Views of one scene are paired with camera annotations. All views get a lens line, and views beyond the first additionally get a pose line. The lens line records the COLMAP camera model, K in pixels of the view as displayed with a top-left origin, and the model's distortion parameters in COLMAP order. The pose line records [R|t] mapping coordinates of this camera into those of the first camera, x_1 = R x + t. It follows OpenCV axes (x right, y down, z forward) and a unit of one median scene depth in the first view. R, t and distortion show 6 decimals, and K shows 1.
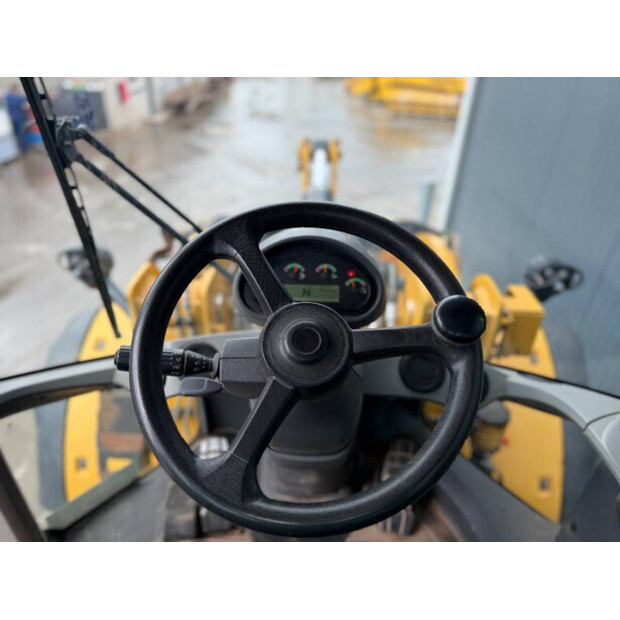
lens RADIAL K [[437.2, 0, 310.0], [0, 437.2, 310.0], [0, 0, 1]] dist [0.048371, -0.052391]
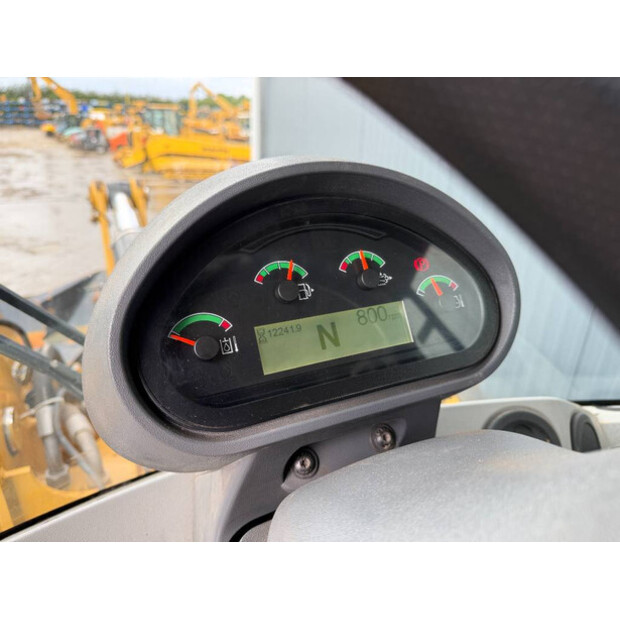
lens RADIAL K [[437.2, 0, 310.0], [0, 437.2, 310.0], [0, 0, 1]] dist [0.048371, -0.052391]
pose [[0.890973, -0.177589, 0.417887, -0.161807], [0.234191, 0.968213, -0.087856, -0.032120], [-0.389001, 0.176142, 0.904241, 0.688283]]
